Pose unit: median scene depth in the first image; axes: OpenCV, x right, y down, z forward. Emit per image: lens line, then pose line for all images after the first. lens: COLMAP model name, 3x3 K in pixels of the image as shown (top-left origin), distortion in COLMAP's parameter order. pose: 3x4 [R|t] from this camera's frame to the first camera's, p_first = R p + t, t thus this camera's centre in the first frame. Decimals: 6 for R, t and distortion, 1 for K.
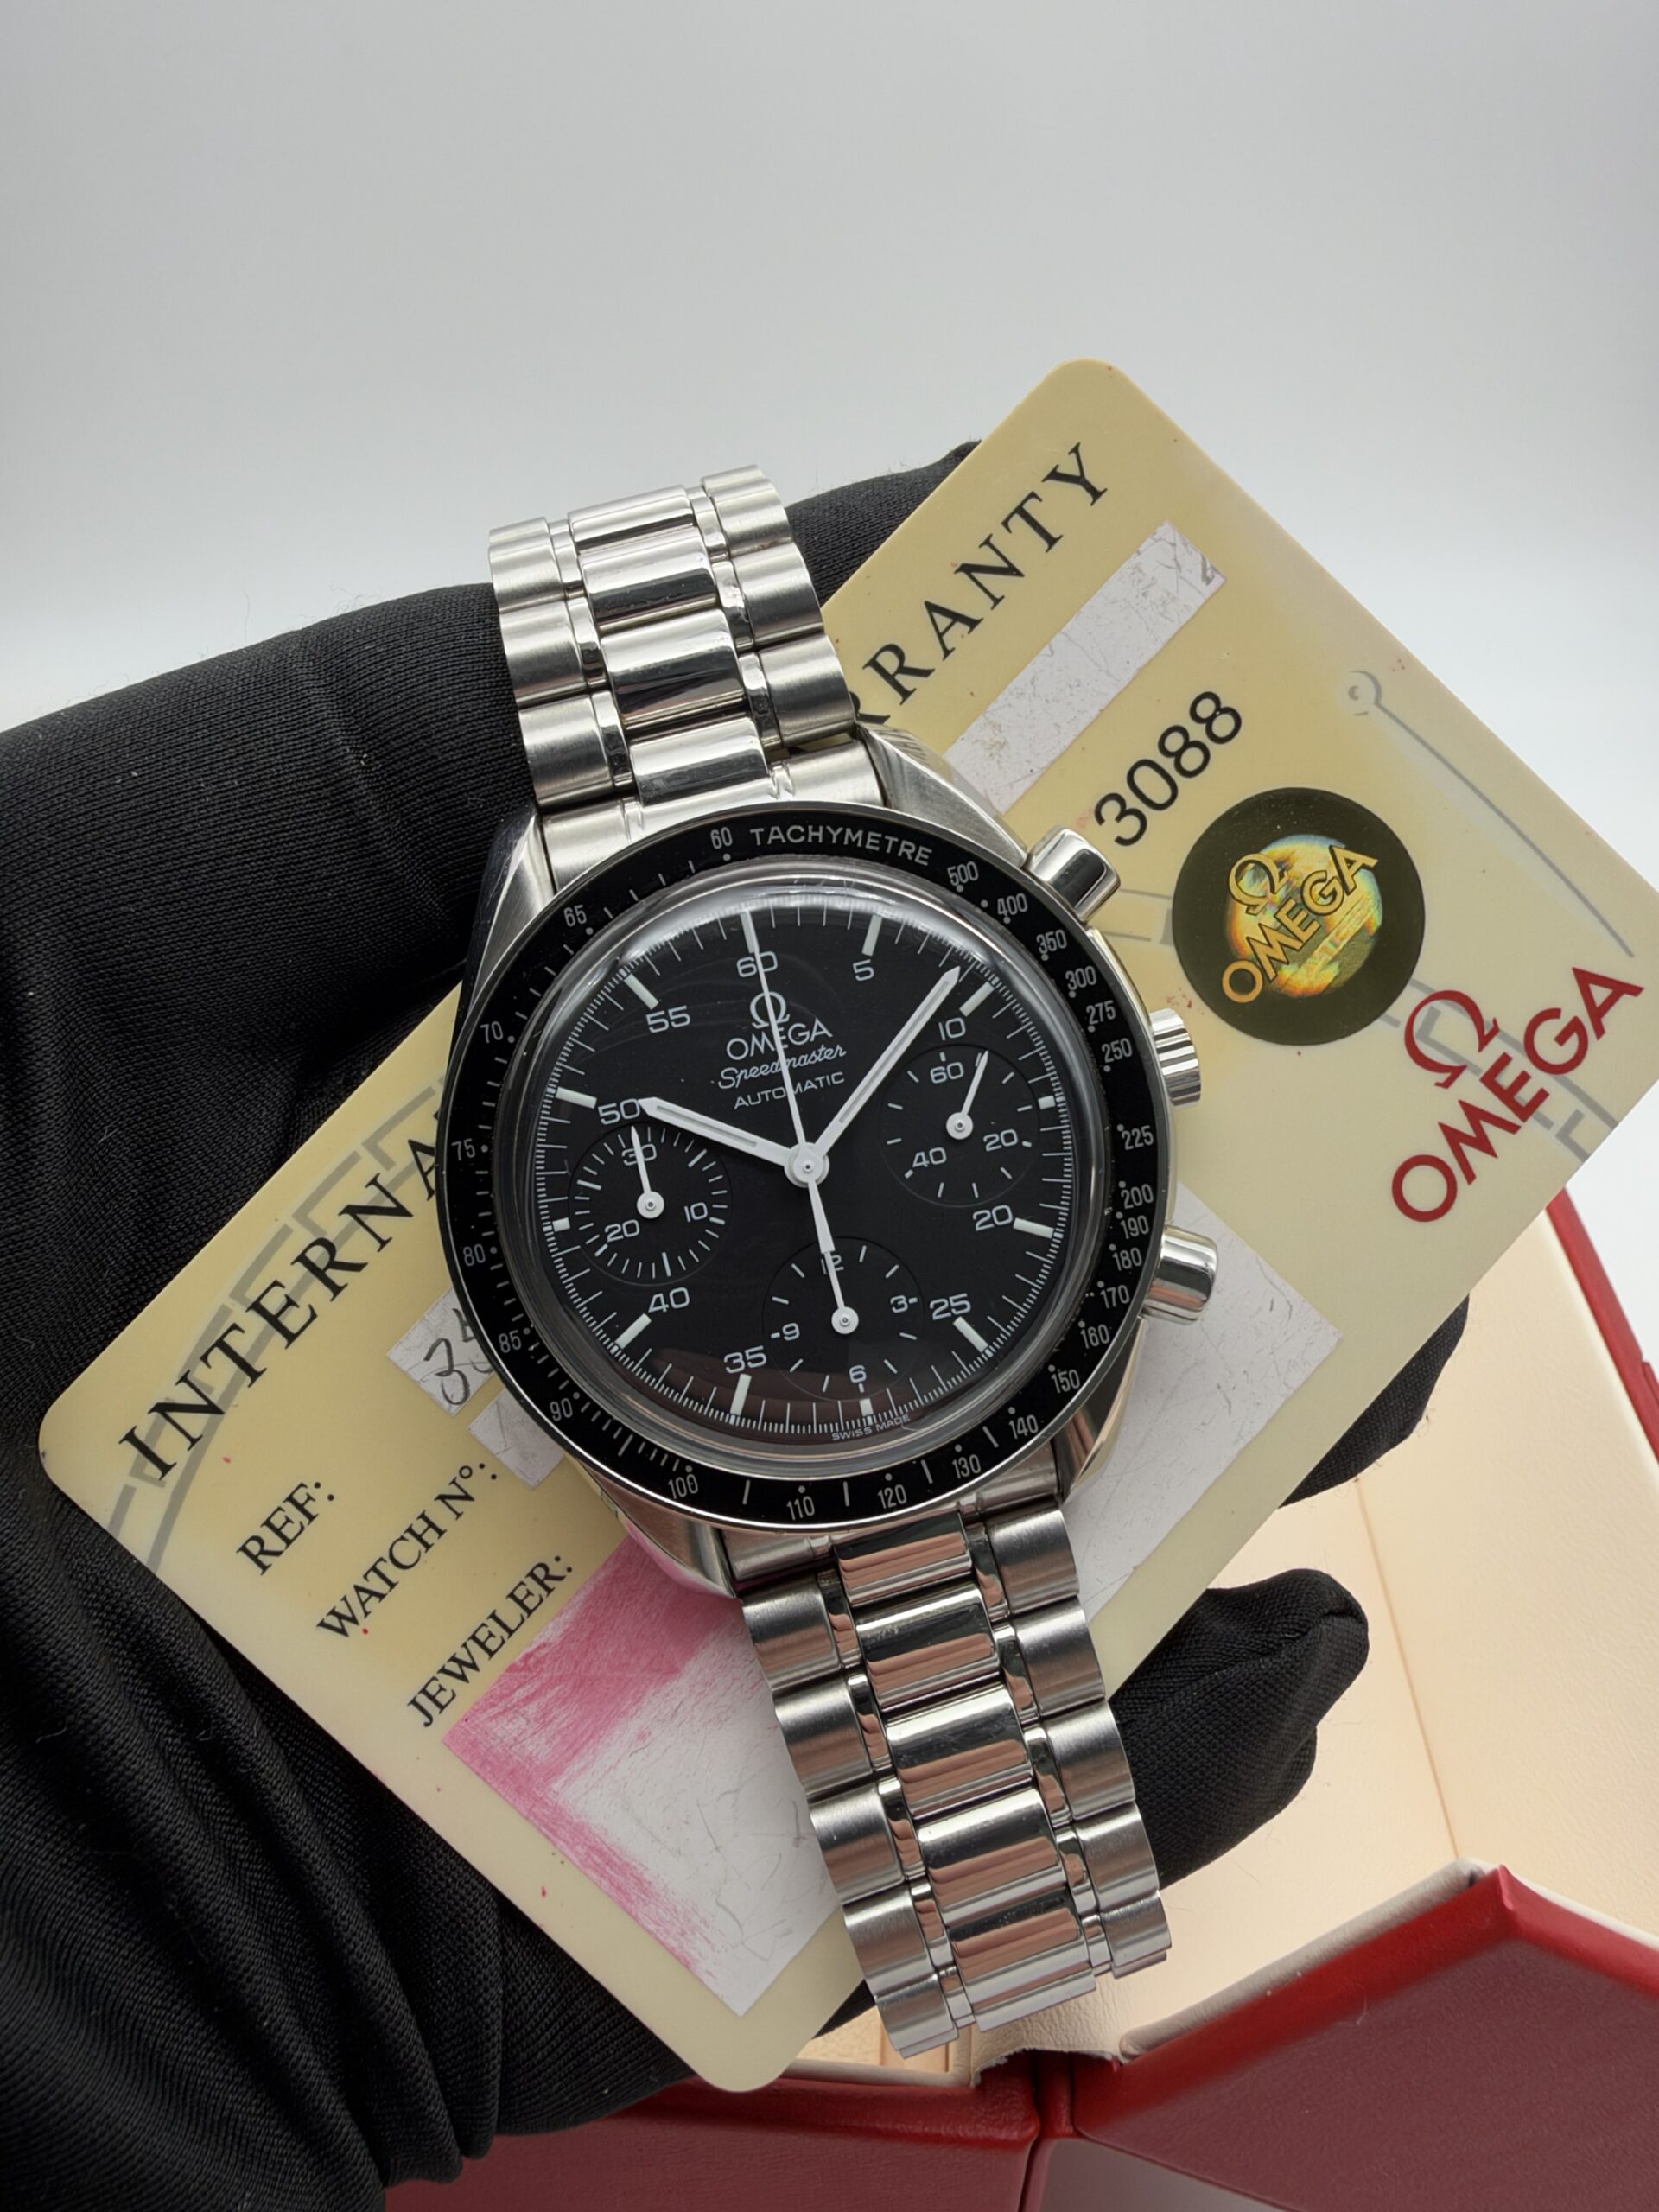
lens RADIAL K [[1584.7, 0, 836.8], [0, 1584.7, 1005.8], [0, 0, 1]] dist [-0.002655, -0.000934]
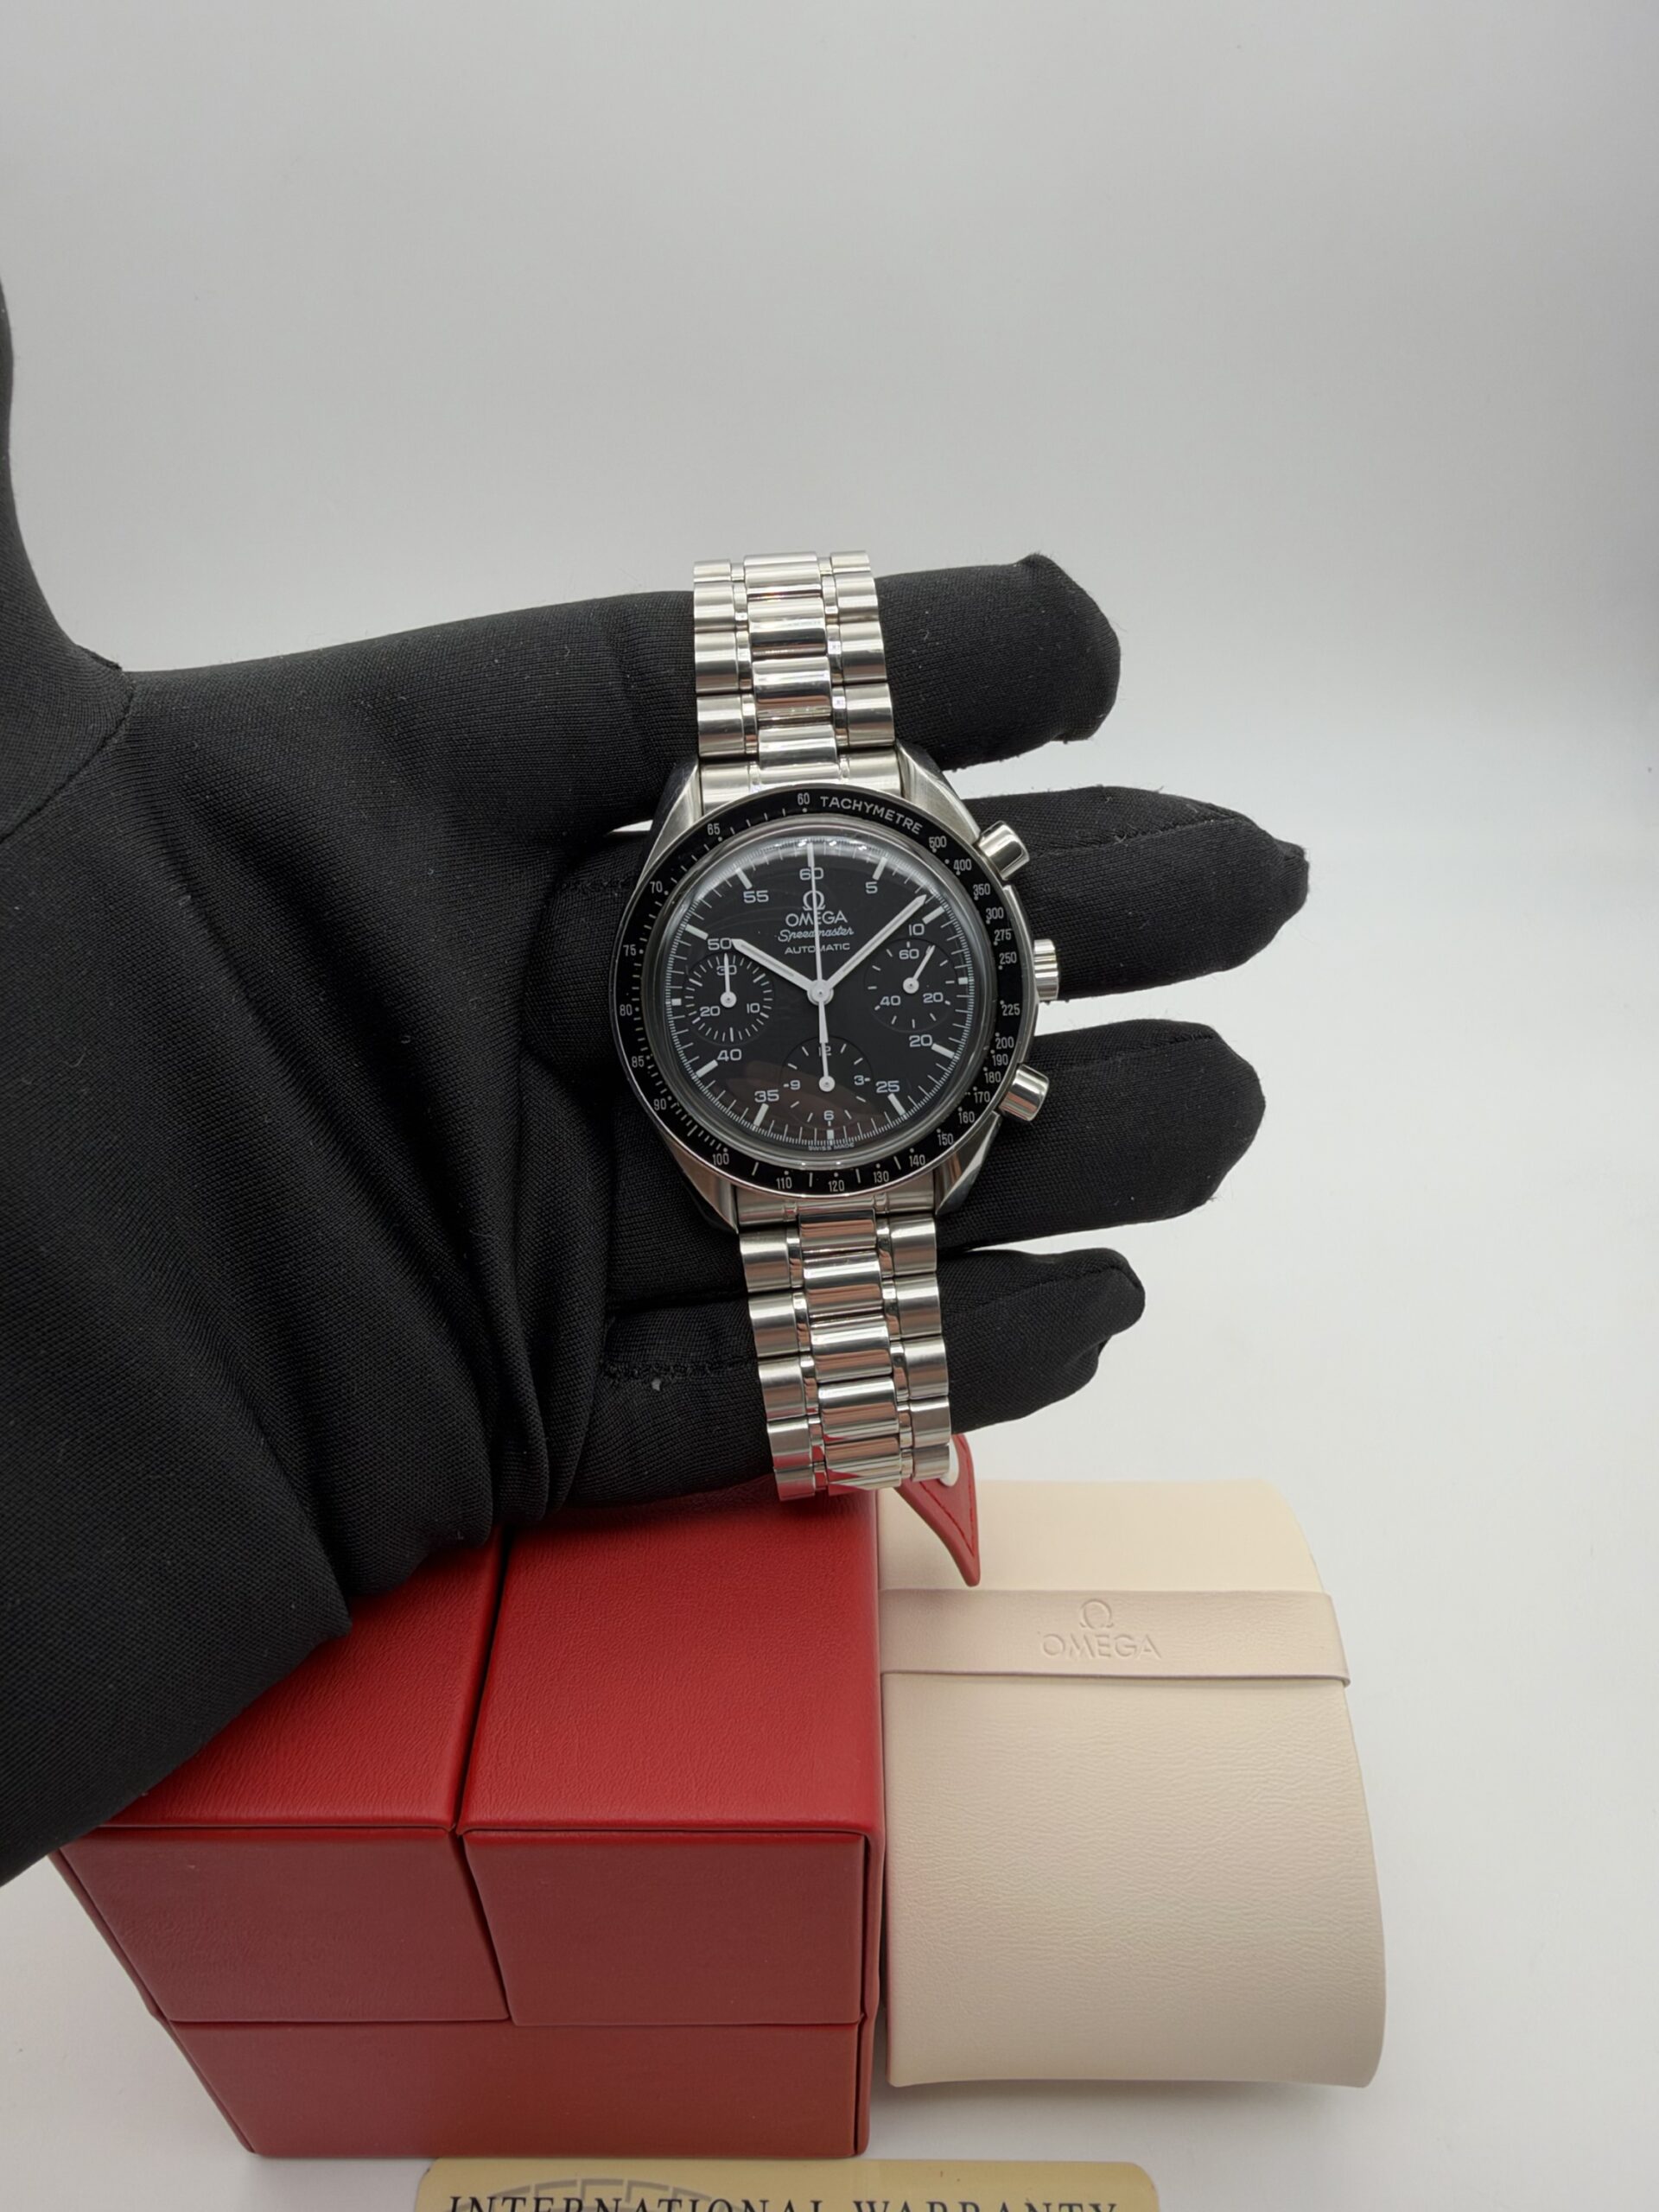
lens RADIAL K [[1652.8, 0, 852.5], [0, 1652.8, 978.5], [0, 0, 1]] dist [-0.000404, -0.000058]
pose [[0.985334, 0.170574, -0.004641, 0.021751], [-0.169938, 0.983392, 0.063723, -0.036471], [0.015433, -0.061999, 0.997957, -0.811086]]
